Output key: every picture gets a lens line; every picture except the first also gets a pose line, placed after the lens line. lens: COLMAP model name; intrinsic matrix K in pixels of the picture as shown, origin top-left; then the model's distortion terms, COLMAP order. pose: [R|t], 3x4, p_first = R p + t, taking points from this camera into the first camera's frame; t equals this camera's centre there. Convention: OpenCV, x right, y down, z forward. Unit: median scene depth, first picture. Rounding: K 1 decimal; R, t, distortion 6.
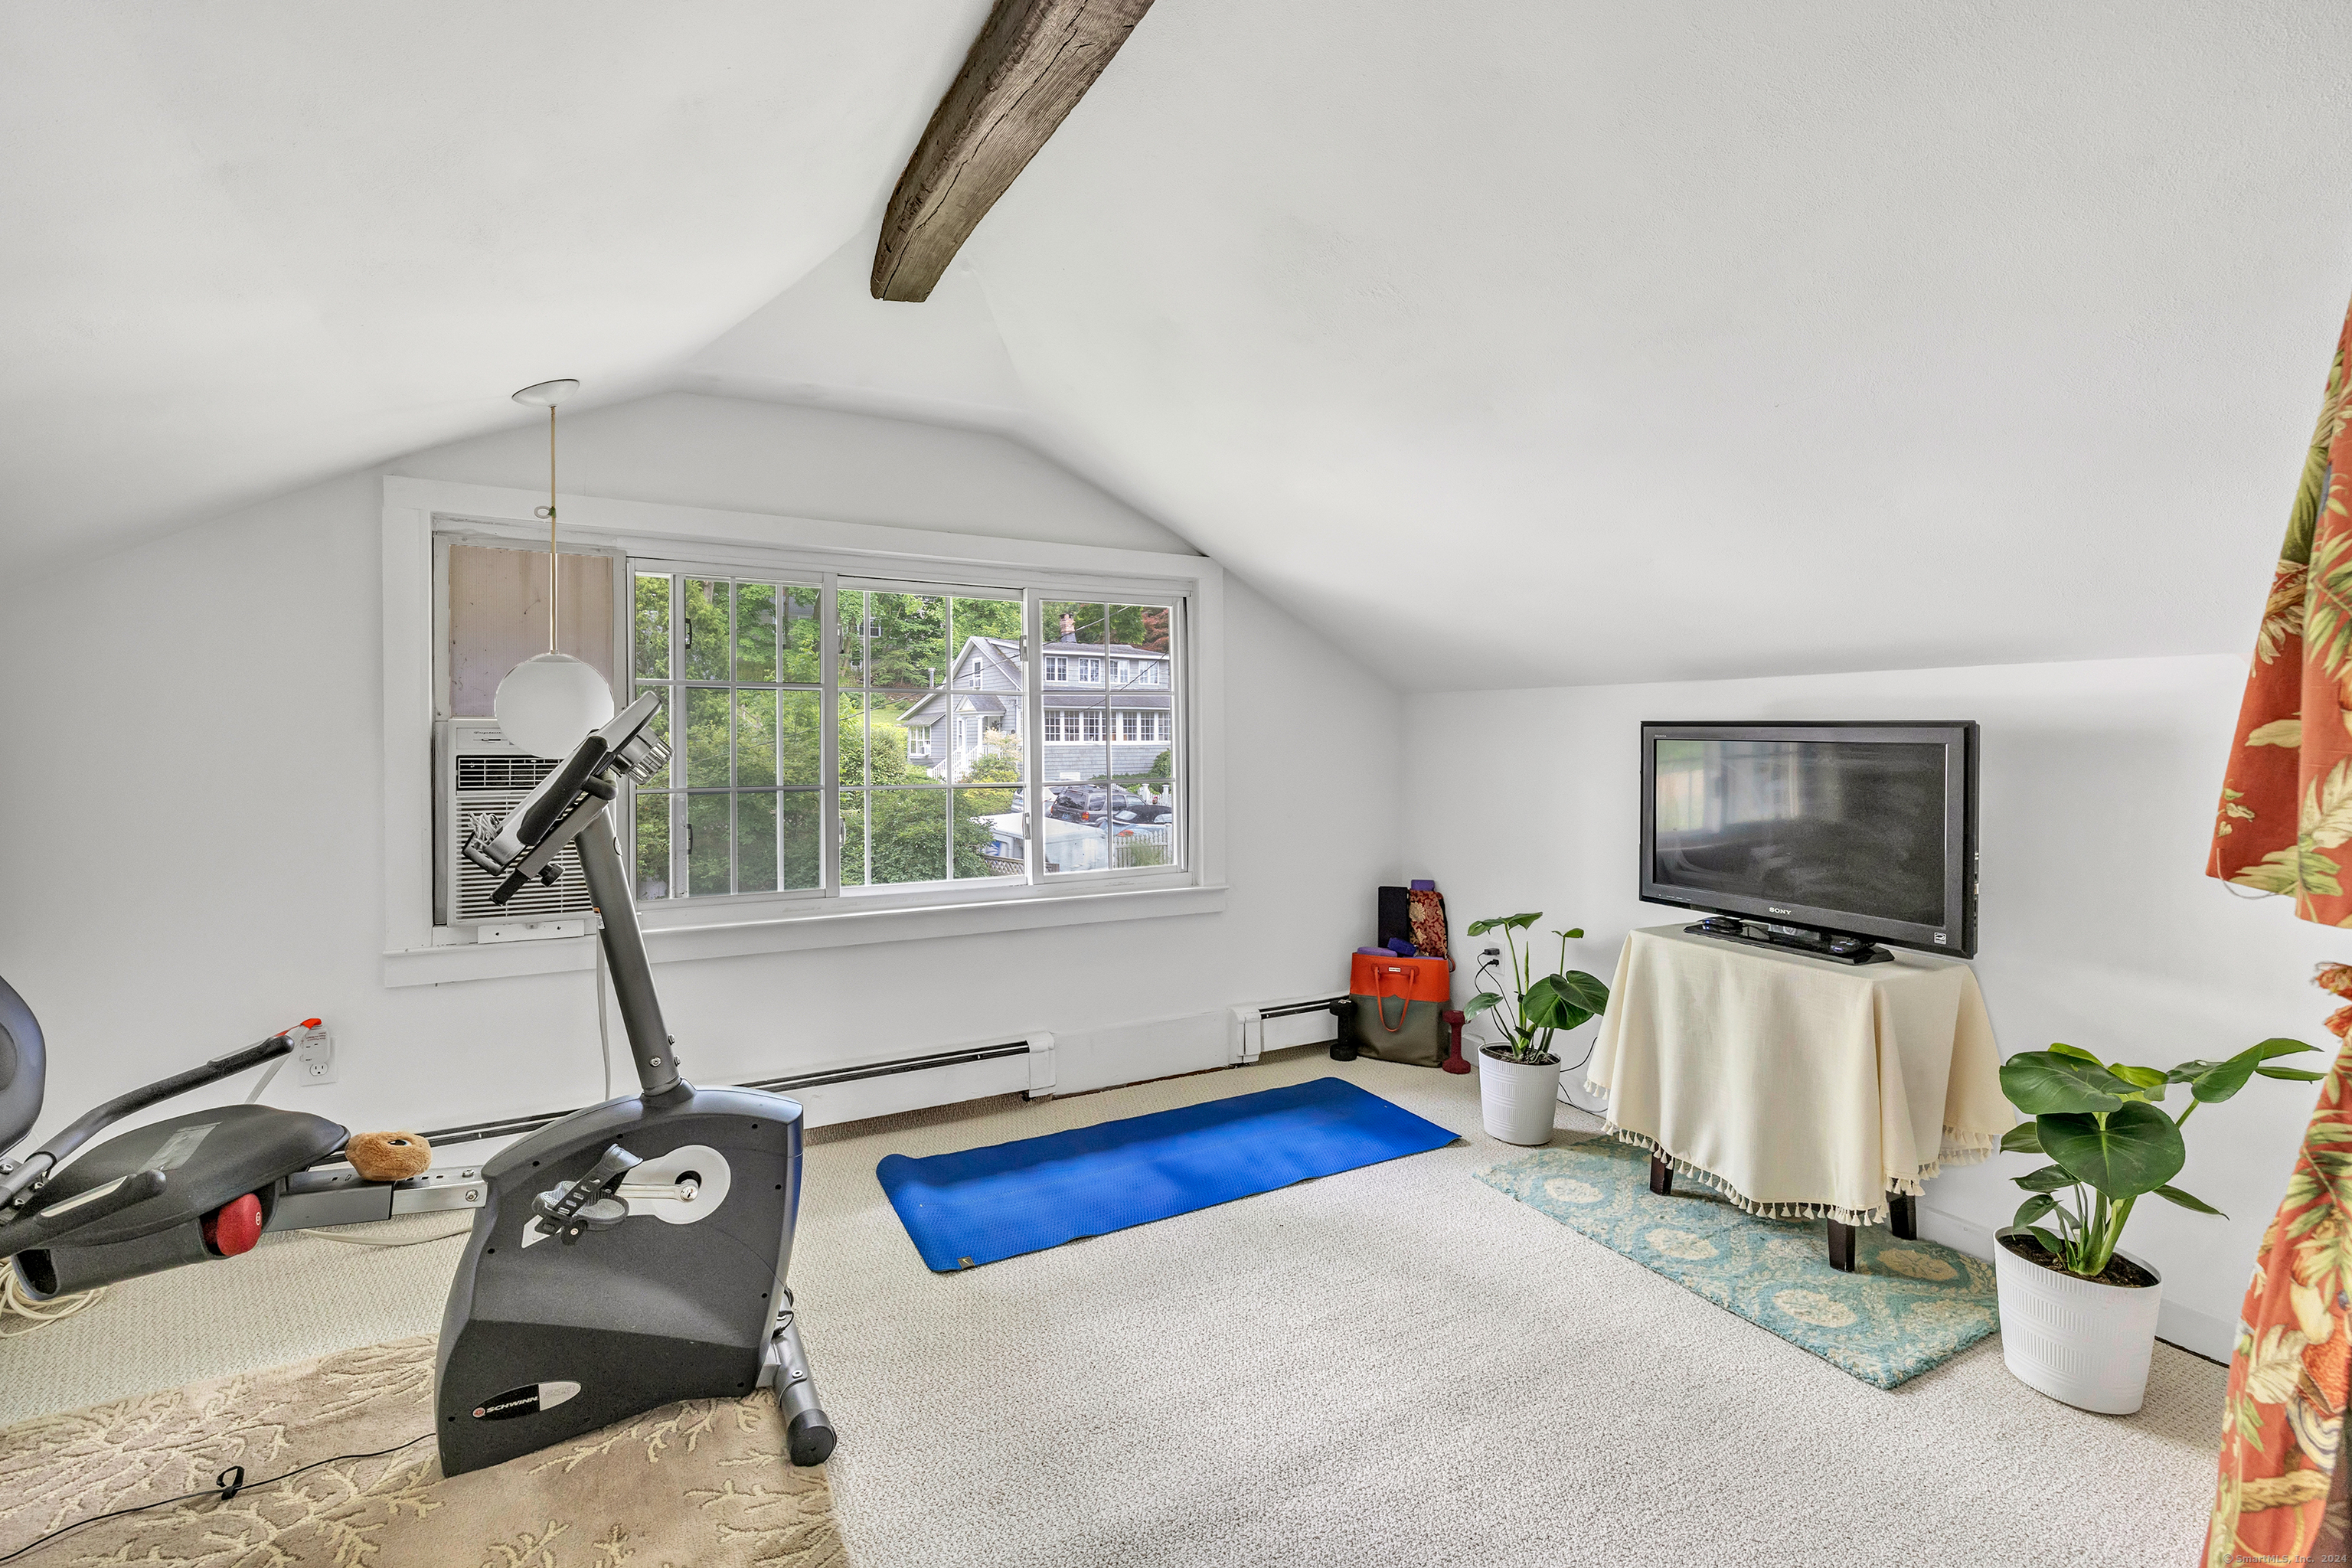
lens RADIAL K [[1039.2, 0, 1145.3], [0, 1039.2, 749.6], [0, 0, 1]] dist [-0.000488, -0.000238]
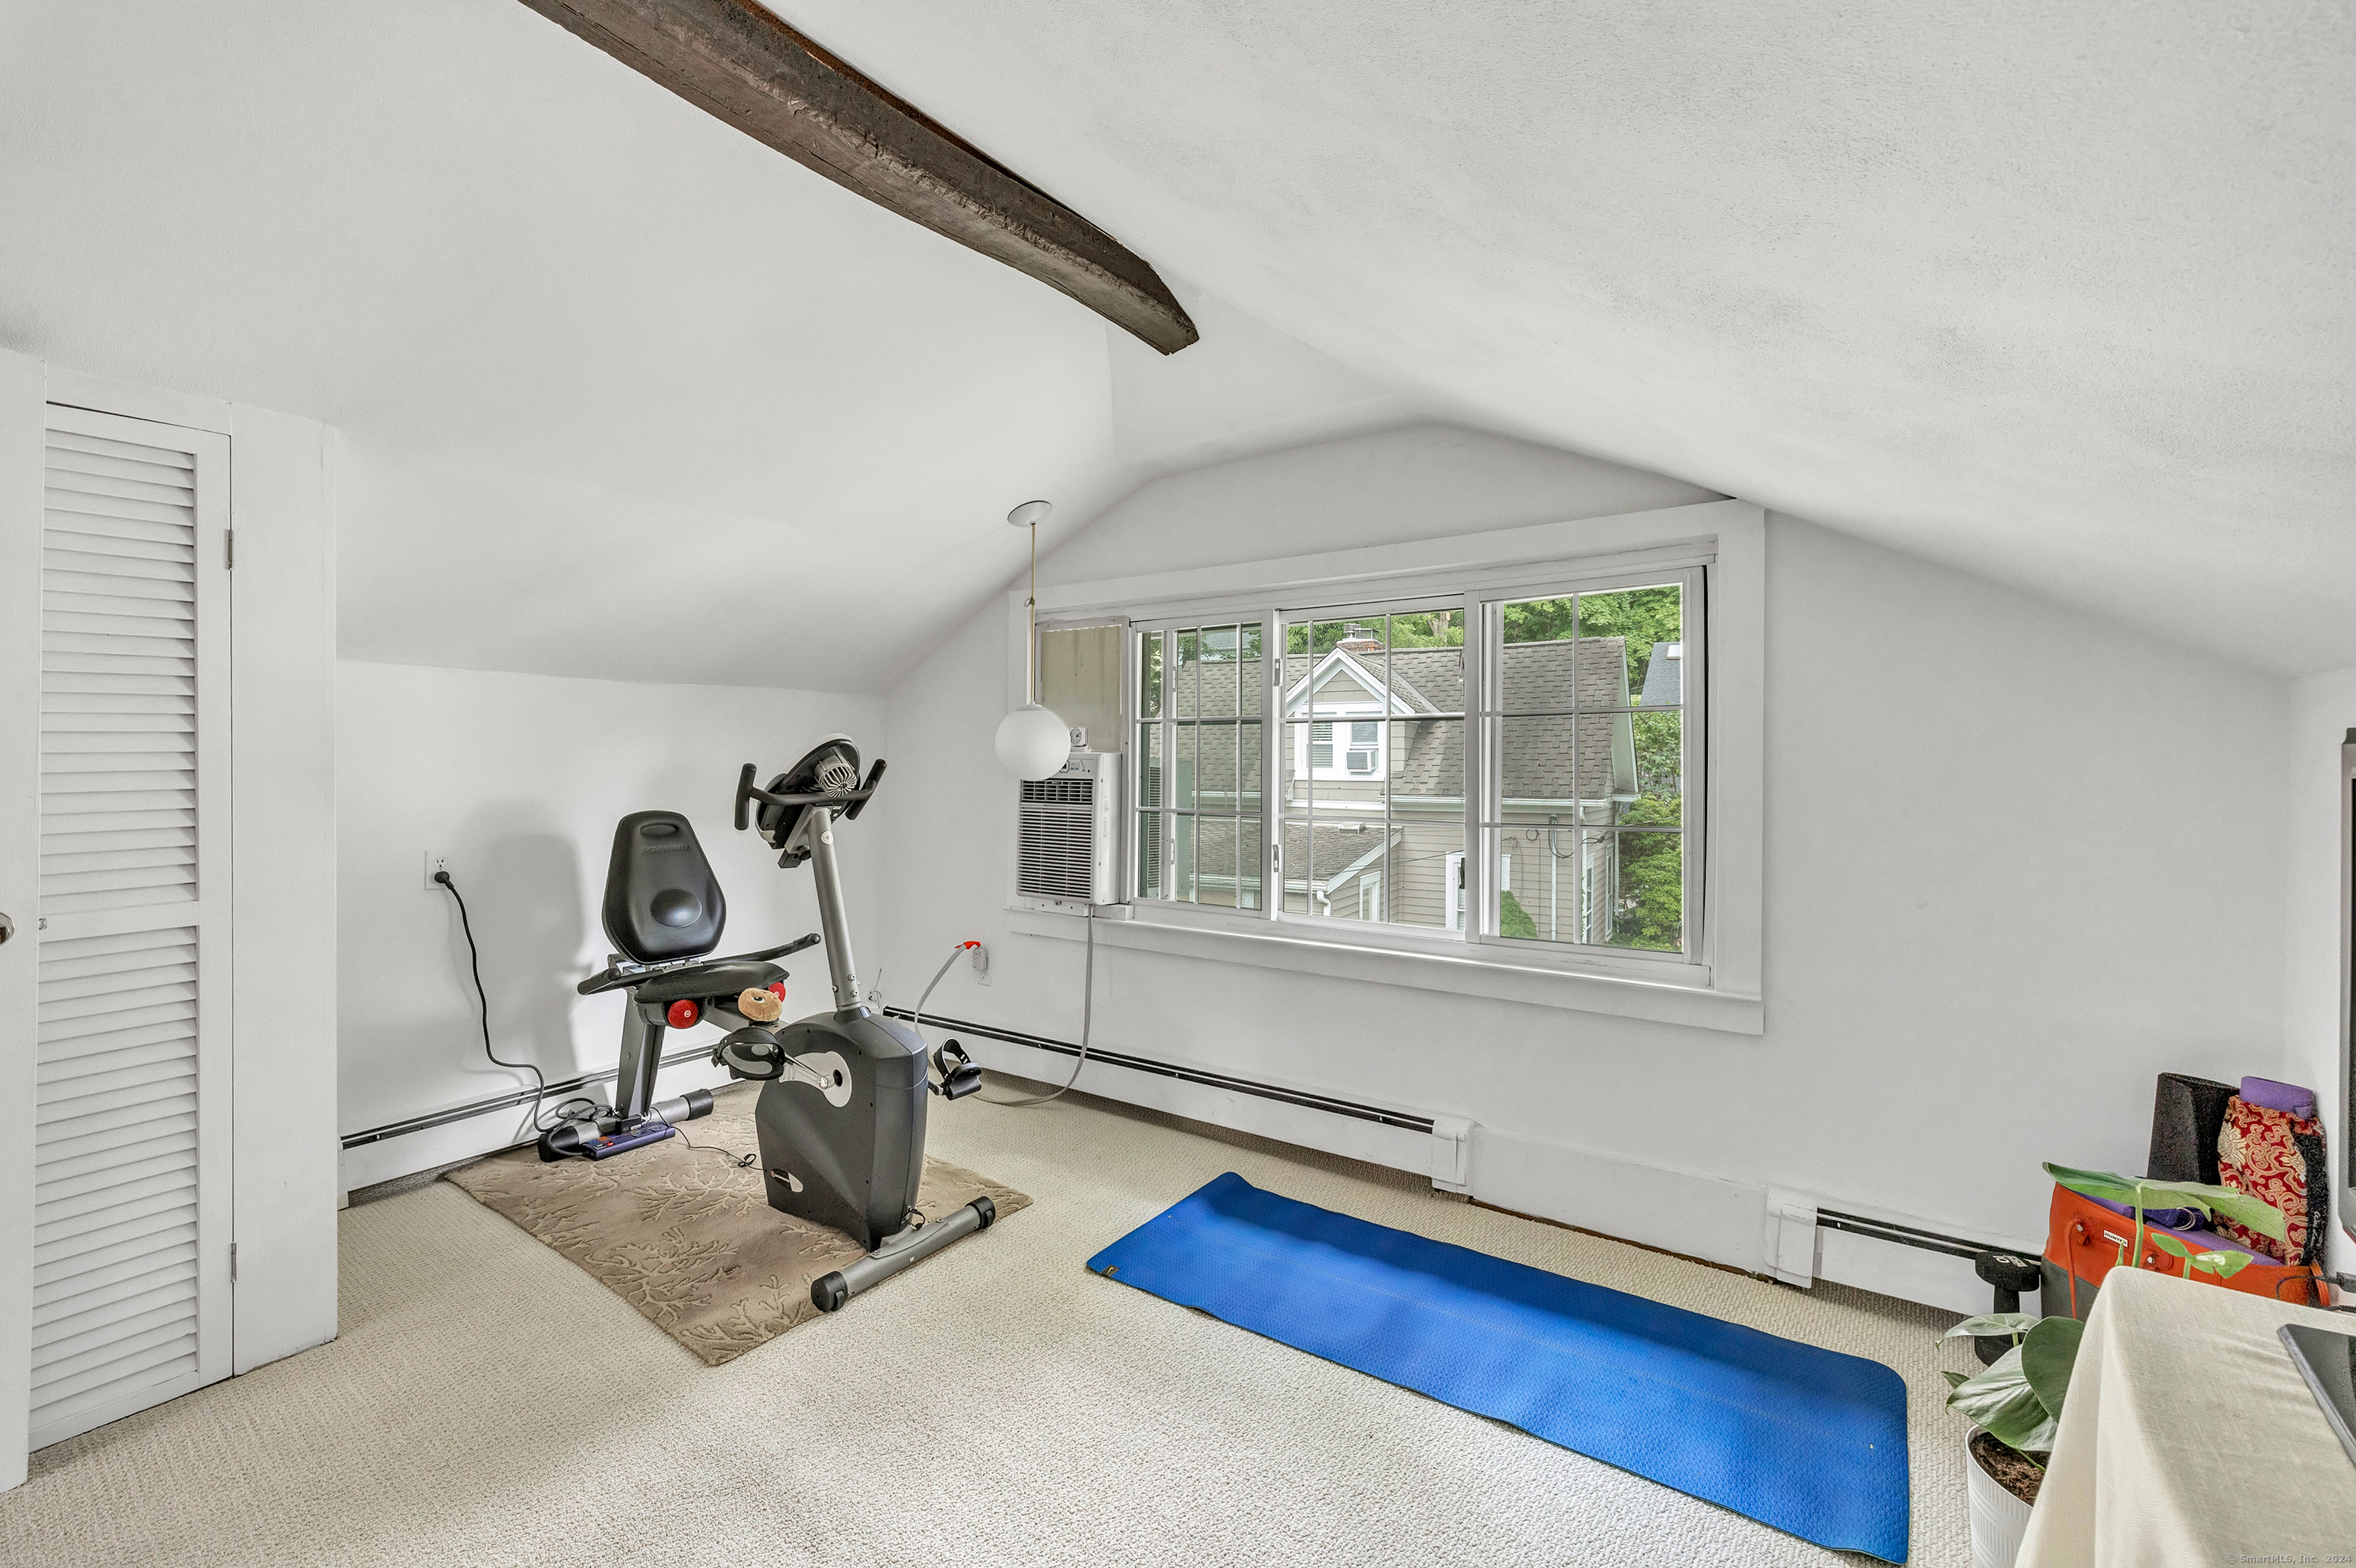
lens RADIAL K [[1040.8, 0, 1186.8], [0, 1040.8, 783.2], [0, 0, 1]] dist [-0.000488, -0.000238]
pose [[0.434993, 0.018191, -0.900250, 0.657587], [-0.015113, 0.999803, 0.012900, -0.007909], [0.900307, 0.007994, 0.435182, 0.509306]]
